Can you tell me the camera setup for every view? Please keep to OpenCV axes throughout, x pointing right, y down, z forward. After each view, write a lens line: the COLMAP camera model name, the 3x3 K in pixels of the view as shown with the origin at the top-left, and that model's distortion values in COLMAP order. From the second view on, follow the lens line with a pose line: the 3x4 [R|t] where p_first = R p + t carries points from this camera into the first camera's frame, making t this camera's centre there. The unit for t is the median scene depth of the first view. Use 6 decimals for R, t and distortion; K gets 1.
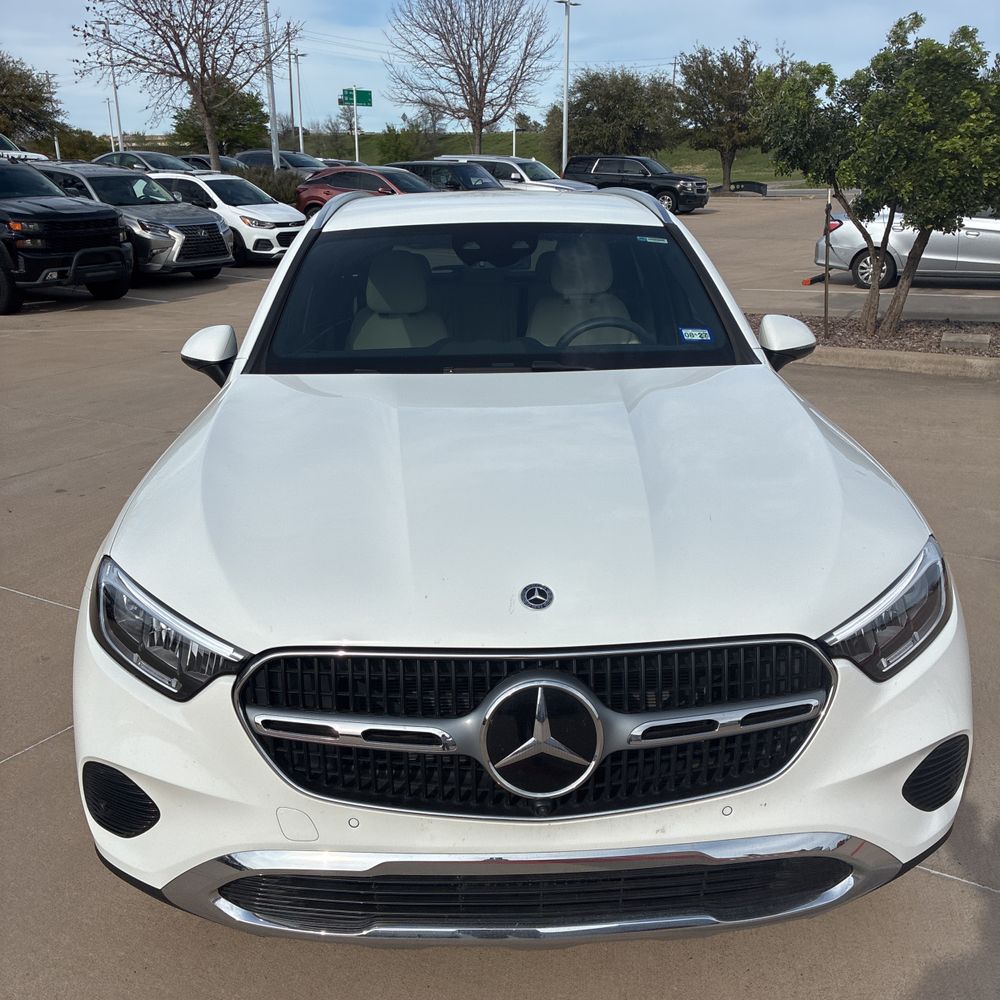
lens RADIAL K [[1023.0, 0, 480.2], [0, 1023.0, 492.0], [0, 0, 1]] dist [0.040065, -0.004254]
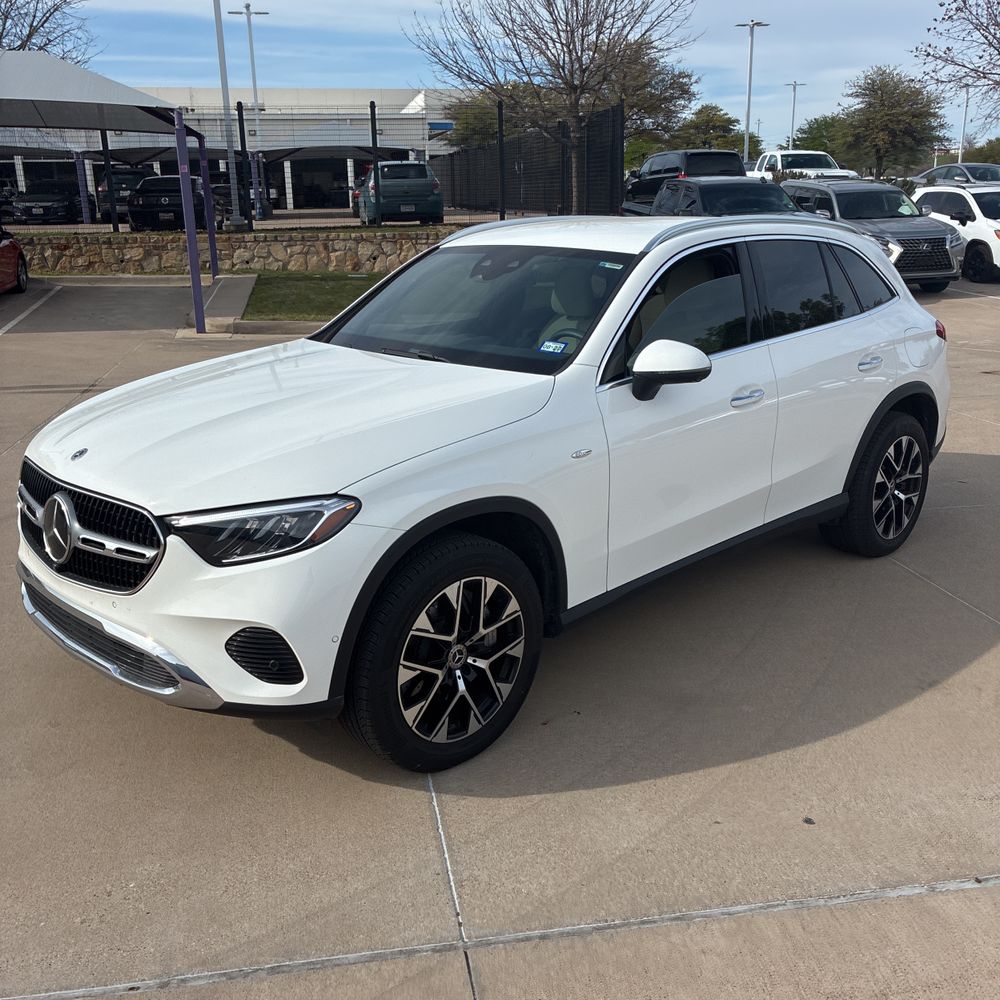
lens RADIAL K [[990.7, 0, 483.6], [0, 990.7, 485.9], [0, 0, 1]] dist [0.041310, -0.022187]
pose [[0.685002, 0.197767, -0.701186, 0.943304], [-0.202164, 0.976253, 0.077851, -0.066257], [0.699931, 0.088427, 0.708716, 0.140058]]
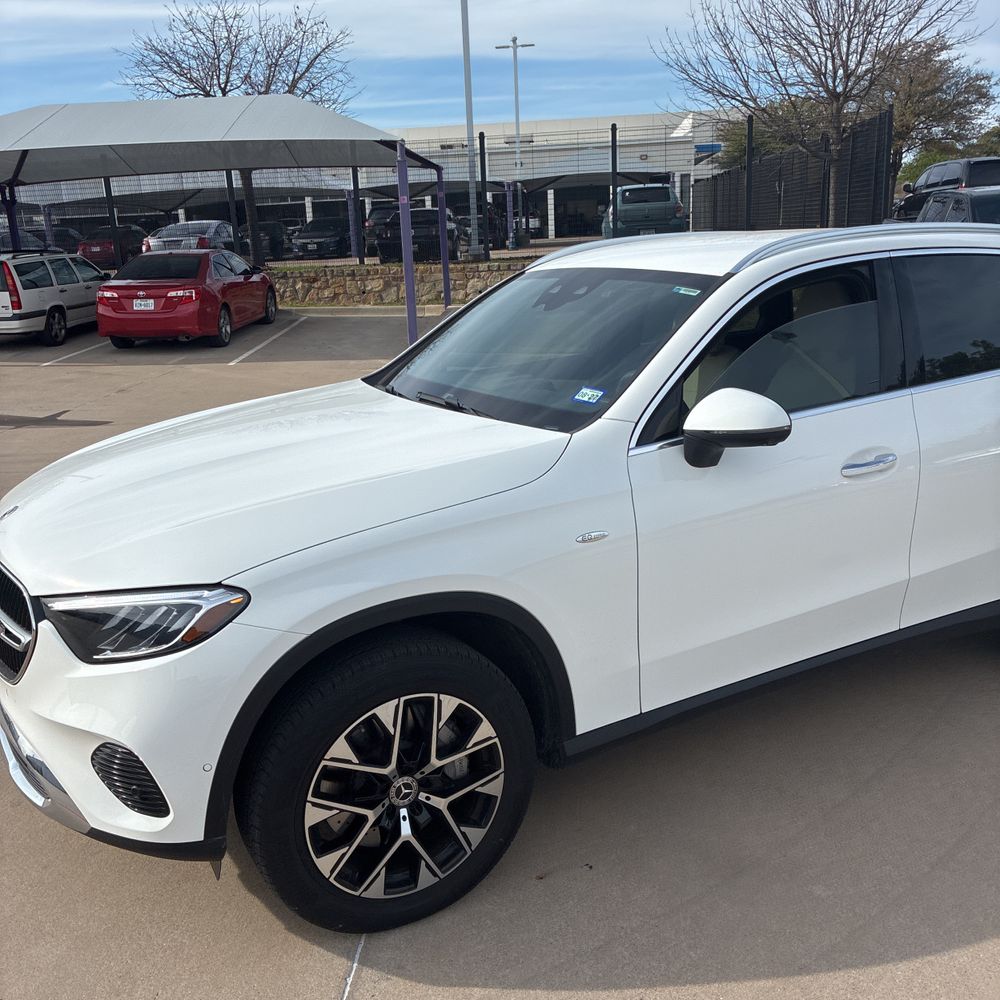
lens RADIAL K [[994.6, 0, 485.8], [0, 994.6, 518.0], [0, 0, 1]] dist [0.013867, 0.005860]
pose [[0.476099, 0.227513, -0.849451, 0.912566], [-0.219599, 0.966110, 0.135678, -0.139828], [0.851532, 0.121943, 0.509925, 0.448051]]
